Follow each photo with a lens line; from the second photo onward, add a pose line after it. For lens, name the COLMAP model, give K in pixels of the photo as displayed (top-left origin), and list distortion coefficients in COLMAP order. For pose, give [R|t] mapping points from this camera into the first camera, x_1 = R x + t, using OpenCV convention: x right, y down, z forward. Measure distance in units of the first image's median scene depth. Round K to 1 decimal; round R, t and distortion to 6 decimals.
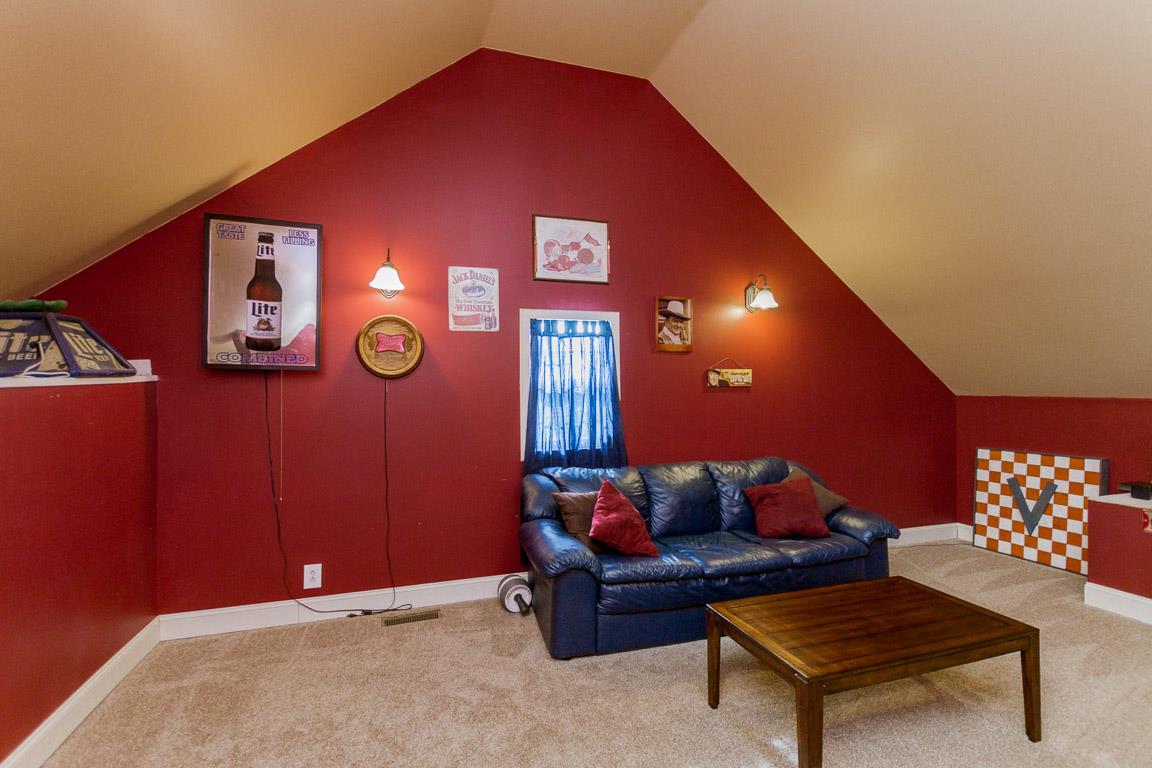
lens RADIAL K [[530.5, 0, 579.4], [0, 530.5, 383.2], [0, 0, 1]] dist [0.005251, 0.001090]
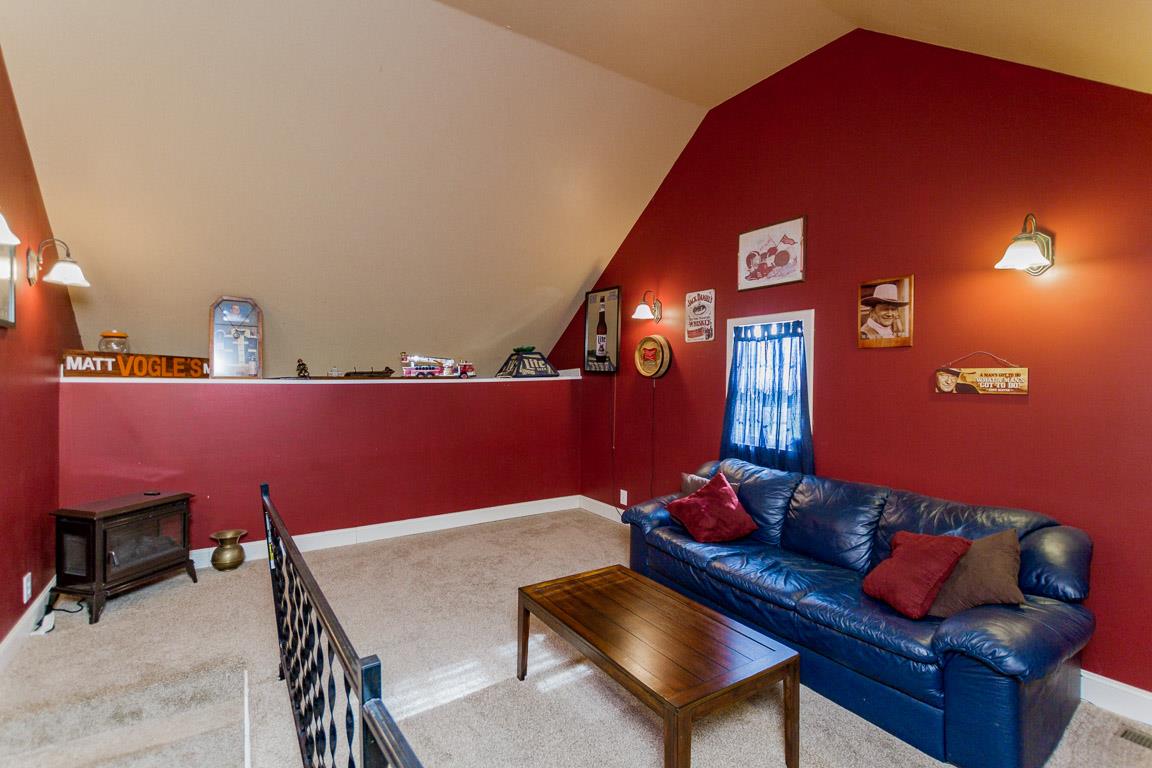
lens RADIAL K [[530.5, 0, 579.2], [0, 530.5, 382.7], [0, 0, 1]] dist [0.005251, 0.001090]
pose [[0.263583, 0.017932, -0.964470, 0.894609], [-0.005745, 0.999839, 0.017019, -0.018526], [0.964620, 0.001055, 0.263643, 0.366896]]
